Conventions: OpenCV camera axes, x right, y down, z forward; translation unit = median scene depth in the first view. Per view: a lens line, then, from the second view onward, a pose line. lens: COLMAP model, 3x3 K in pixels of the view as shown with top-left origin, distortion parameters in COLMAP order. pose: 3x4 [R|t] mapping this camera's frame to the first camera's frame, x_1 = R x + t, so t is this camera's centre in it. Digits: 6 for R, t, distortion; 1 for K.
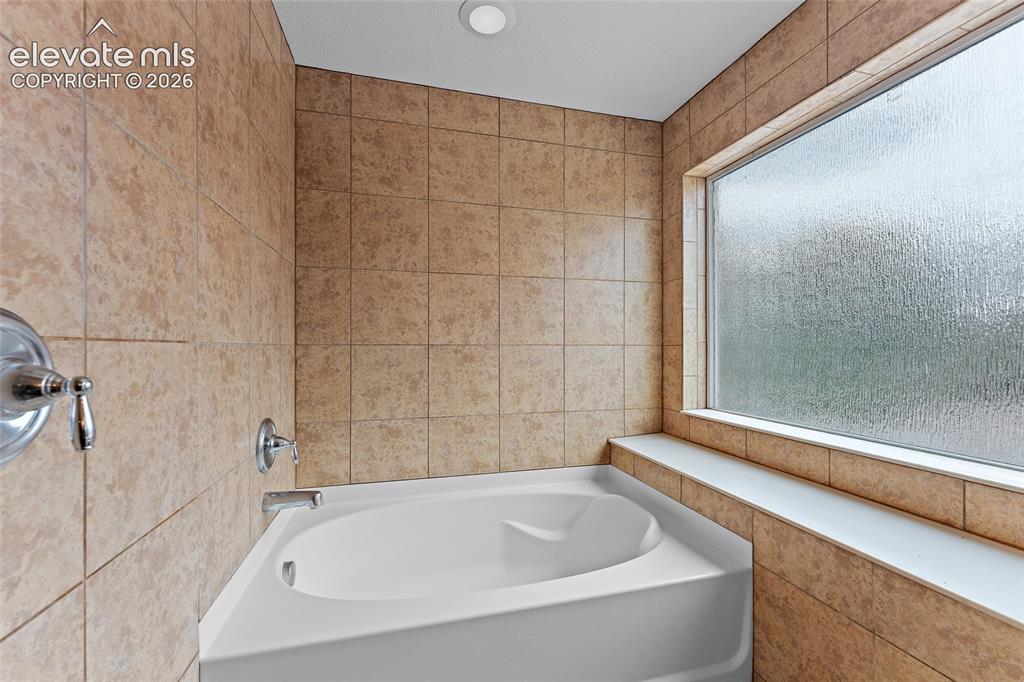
lens RADIAL K [[409.8, 0, 511.9], [0, 409.8, 336.7], [0, 0, 1]] dist [-0.000082, -0.000298]
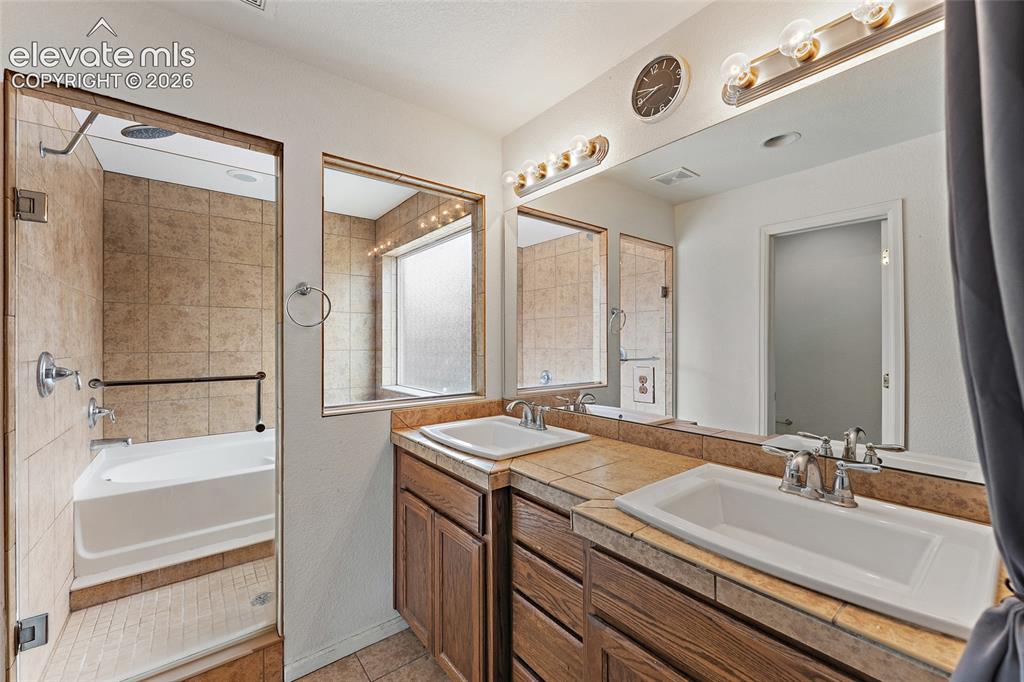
lens RADIAL K [[409.8, 0, 511.9], [0, 409.8, 336.7], [0, 0, 1]] dist [-0.000082, -0.000298]
pose [[0.922288, 0.005234, 0.386469, 0.274708], [-0.010297, 0.999886, 0.011031, -0.070671], [-0.386367, -0.014153, 0.922236, -0.953132]]
